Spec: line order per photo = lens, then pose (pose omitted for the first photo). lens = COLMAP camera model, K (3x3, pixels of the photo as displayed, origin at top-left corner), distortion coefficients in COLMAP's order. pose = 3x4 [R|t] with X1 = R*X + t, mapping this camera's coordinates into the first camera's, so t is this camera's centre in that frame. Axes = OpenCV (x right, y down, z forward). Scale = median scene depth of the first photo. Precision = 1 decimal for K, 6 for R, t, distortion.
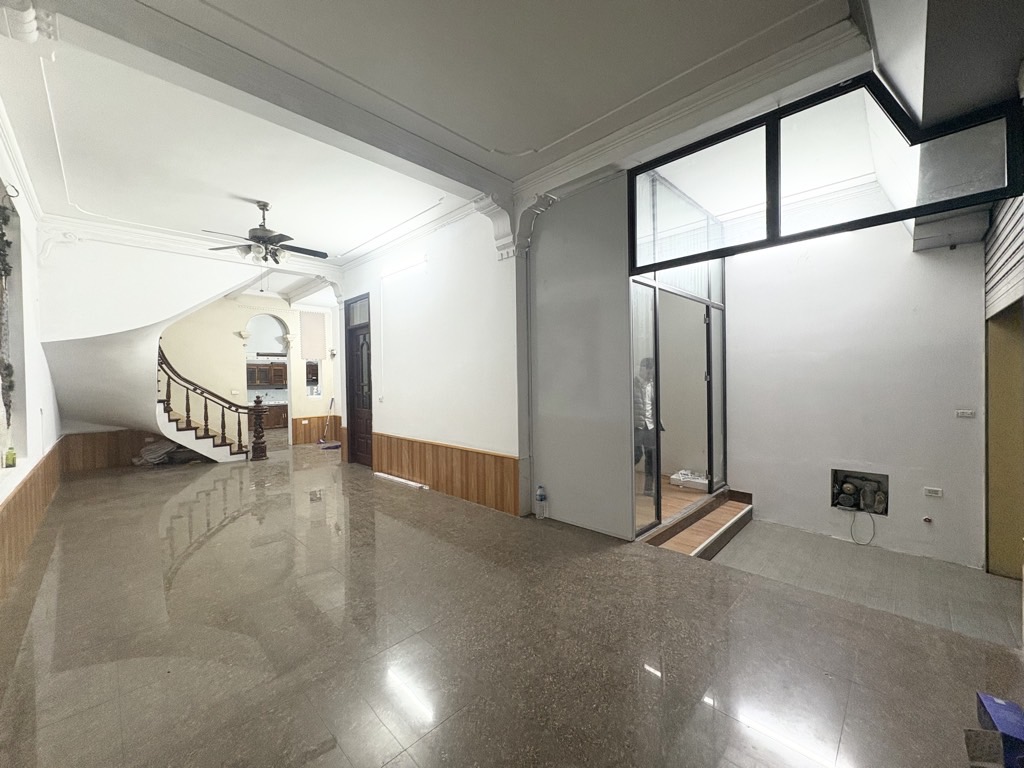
lens RADIAL K [[405.5, 0, 510.5], [0, 405.5, 383.9], [0, 0, 1]] dist [0.000571, 0.000116]
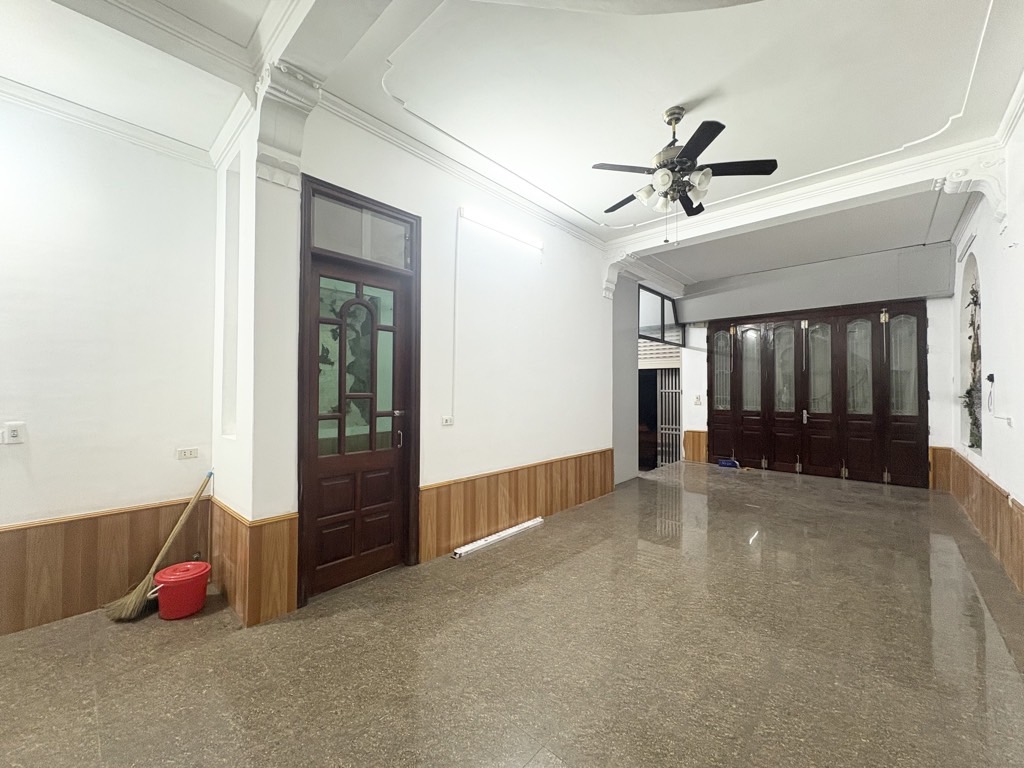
lens RADIAL K [[405.5, 0, 510.5], [0, 405.5, 383.9], [0, 0, 1]] dist [0.000571, 0.000116]
pose [[-0.041451, 0.030444, 0.998677, -1.109802], [0.010211, 0.999496, -0.030045, 0.004592], [-0.999088, 0.008952, -0.041741, 1.164759]]
